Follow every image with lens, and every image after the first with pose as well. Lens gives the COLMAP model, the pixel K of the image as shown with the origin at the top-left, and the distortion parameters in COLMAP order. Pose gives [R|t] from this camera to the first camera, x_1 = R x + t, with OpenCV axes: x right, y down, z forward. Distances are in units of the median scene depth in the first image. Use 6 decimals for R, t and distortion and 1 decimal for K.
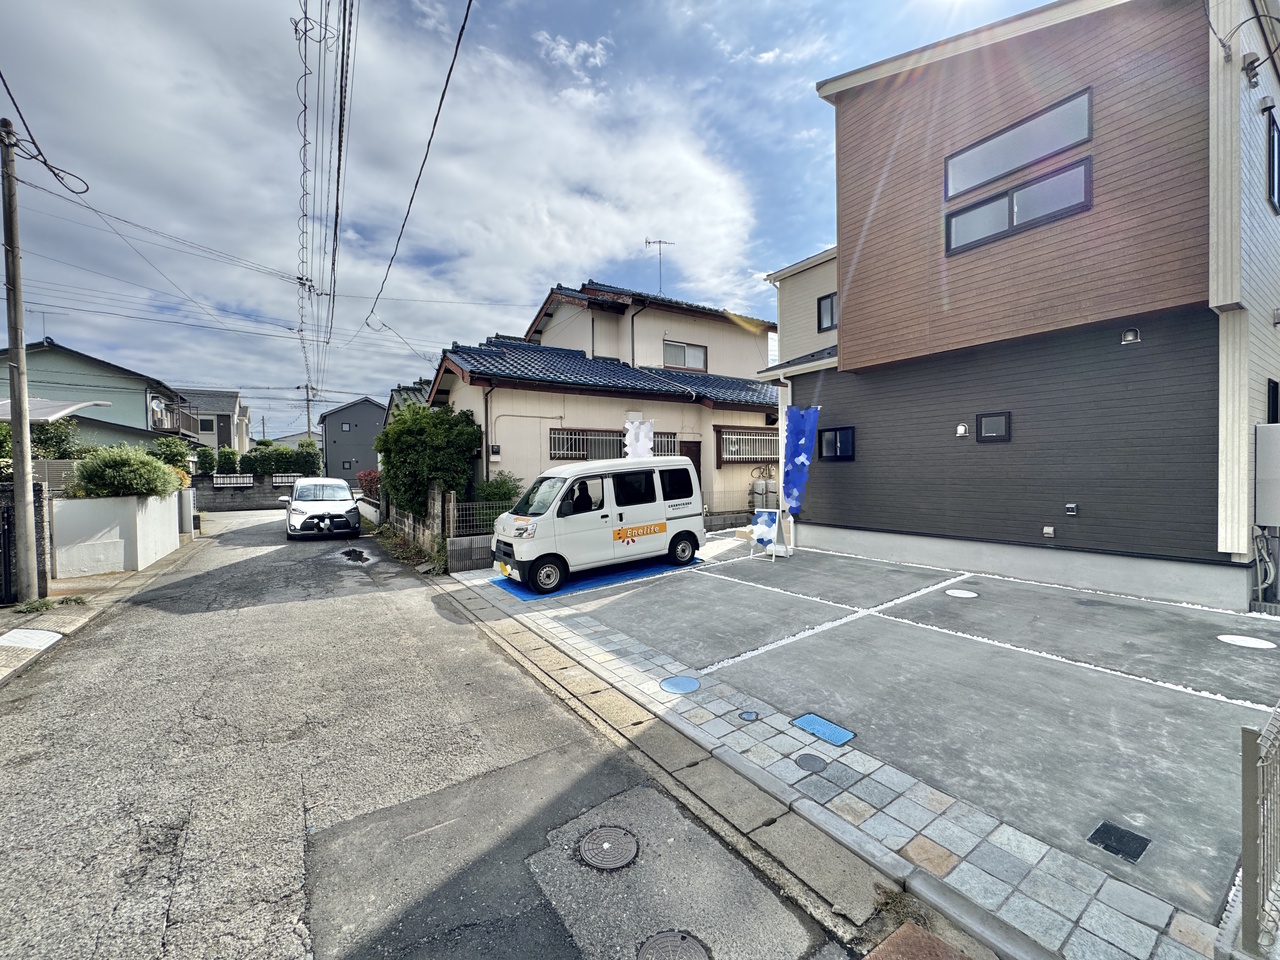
lens RADIAL K [[512.3, 0, 637.7], [0, 512.3, 479.8], [0, 0, 1]] dist [-0.003770, 0.000588]
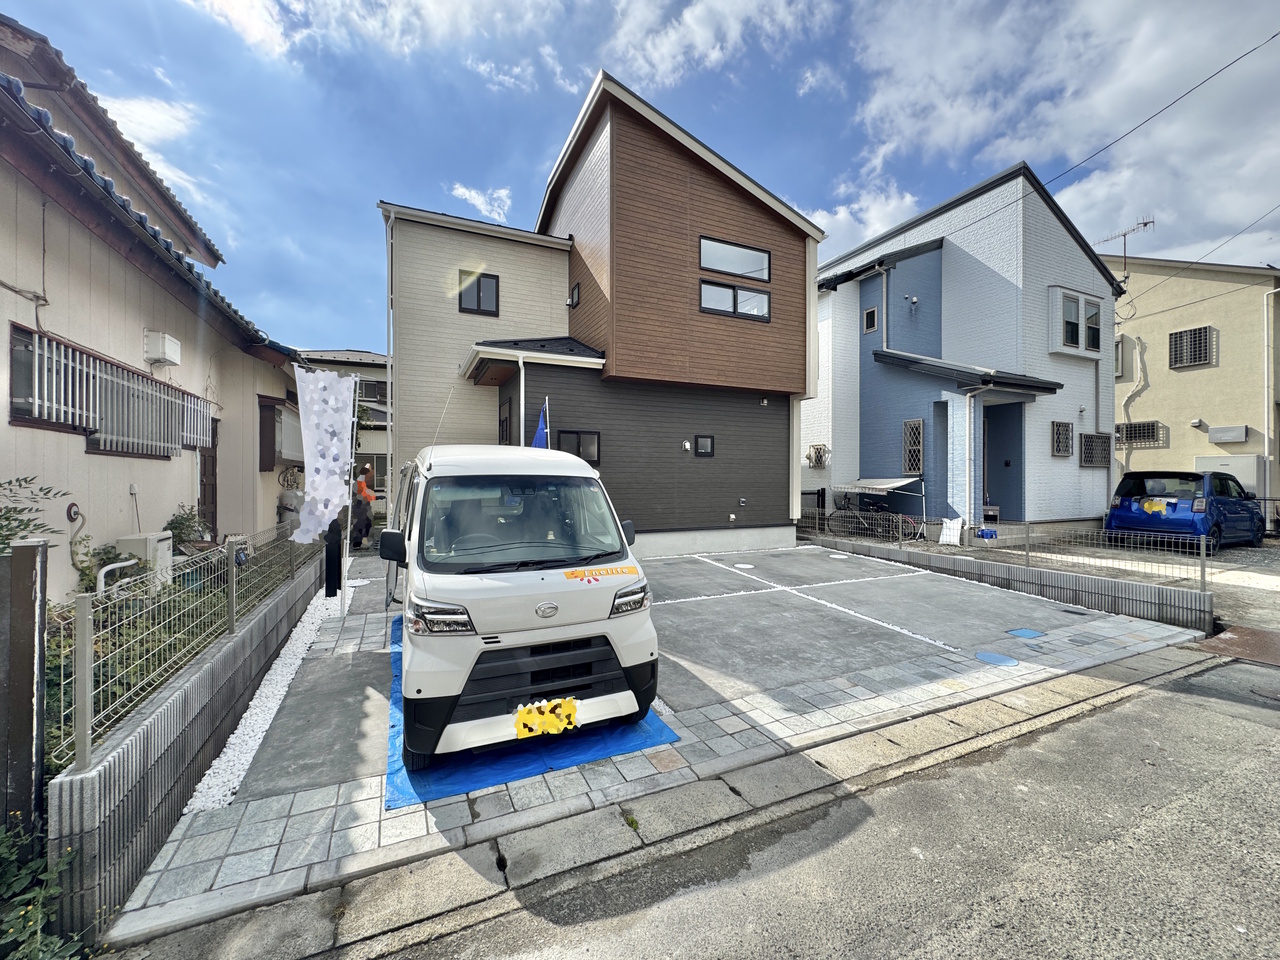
lens RADIAL K [[512.3, 0, 637.9], [0, 512.3, 478.7], [0, 0, 1]] dist [-0.003770, 0.000588]
pose [[0.146646, 0.016389, 0.989053, -0.817502], [0.016518, 0.999683, -0.019014, 0.011084], [-0.989051, 0.019126, 0.146329, 1.149015]]
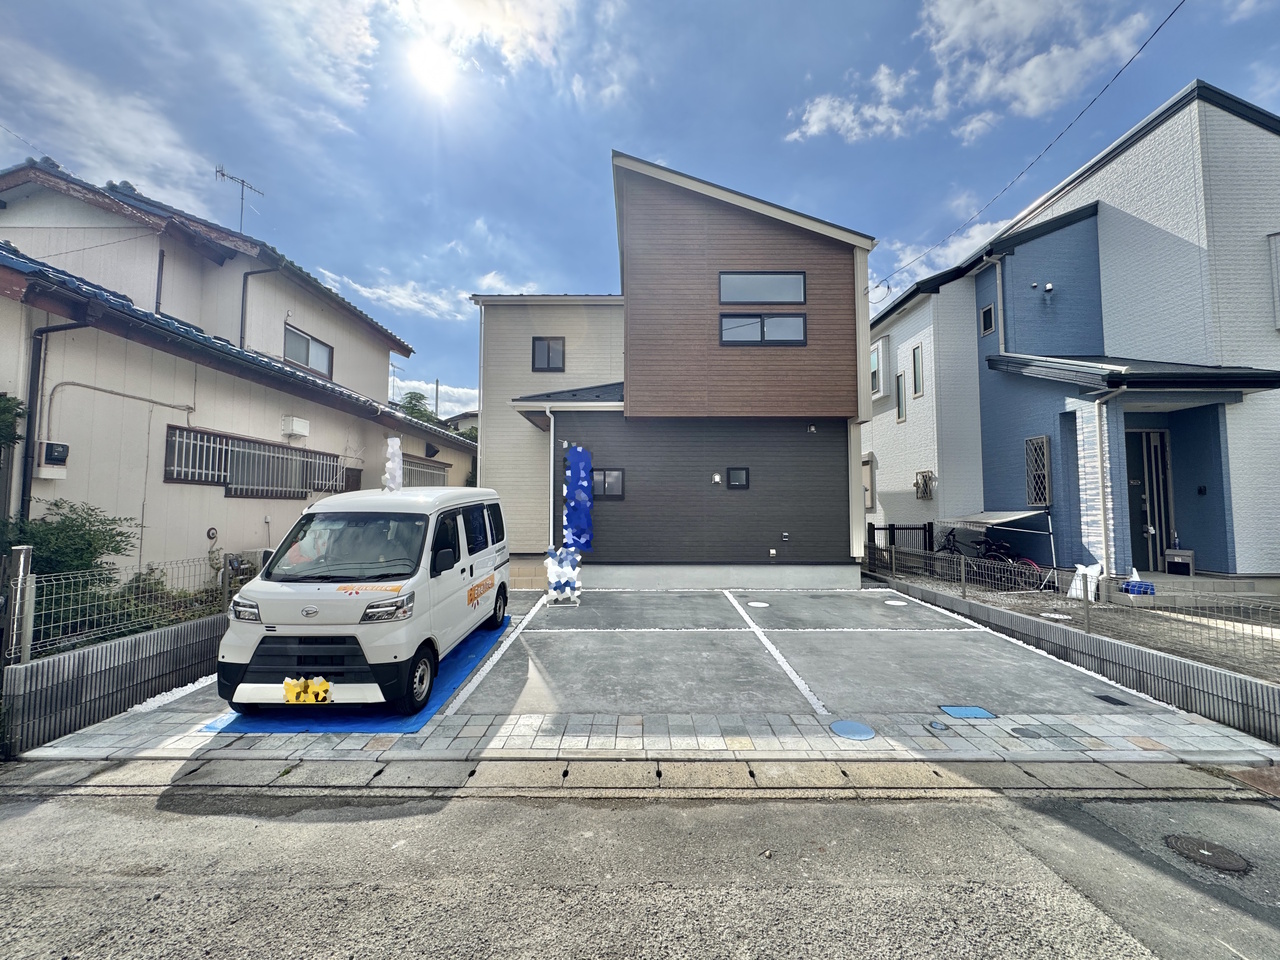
lens RADIAL K [[512.3, 0, 638.1], [0, 512.3, 478.0], [0, 0, 1]] dist [-0.003770, 0.000588]
pose [[0.546537, 0.065759, 0.834849, -0.680896], [0.007260, 0.996503, -0.083245, 0.009297], [-0.837404, 0.051558, 0.544148, 0.569384]]
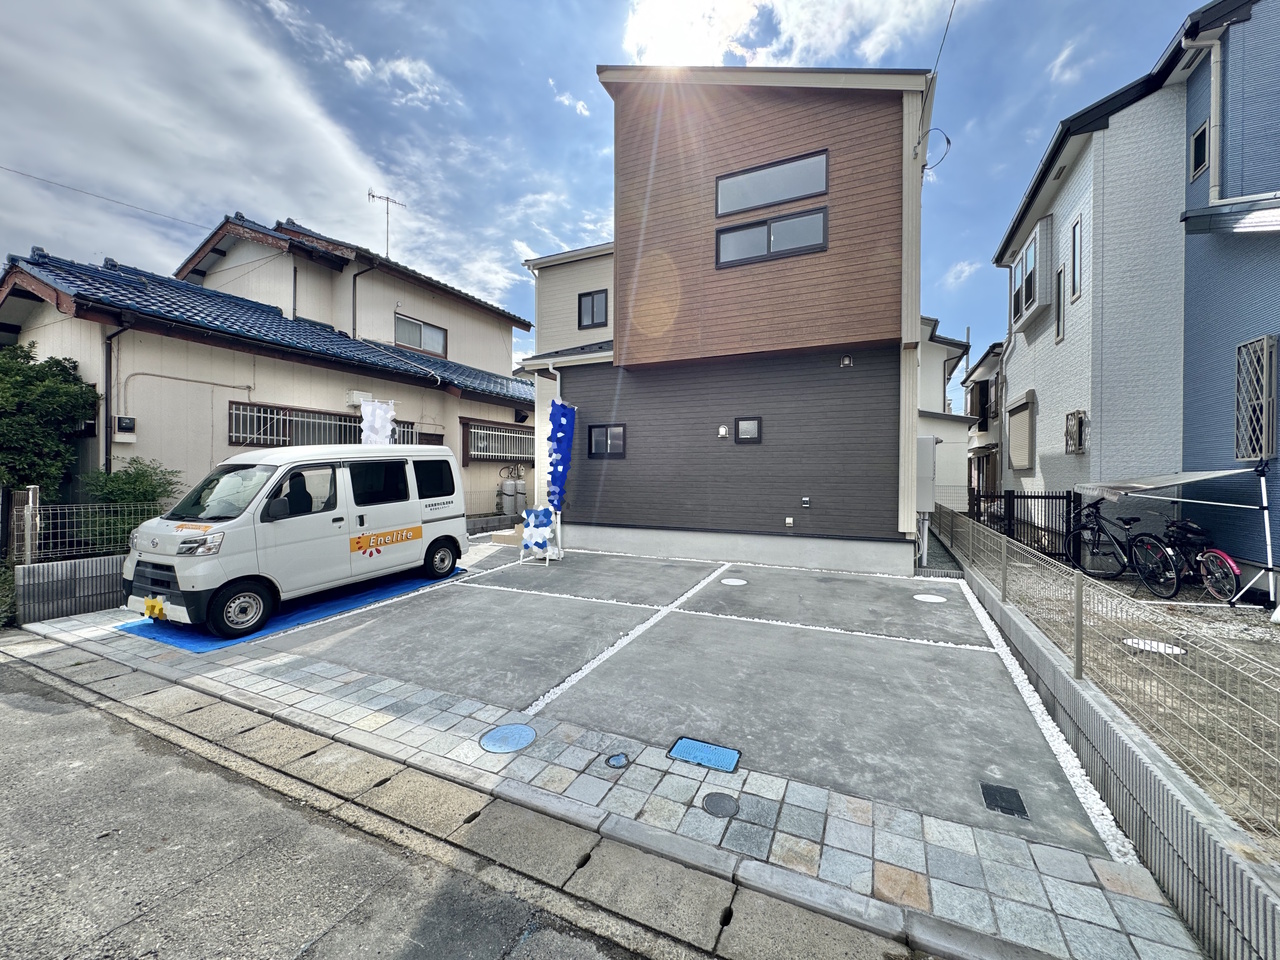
lens RADIAL K [[512.3, 0, 639.2], [0, 512.3, 481.0], [0, 0, 1]] dist [-0.003770, 0.000588]
pose [[0.854879, 0.014117, 0.518635, -0.101630], [-0.008175, 0.999872, -0.013742, 0.029967], [-0.518763, 0.007508, 0.854885, 0.197156]]
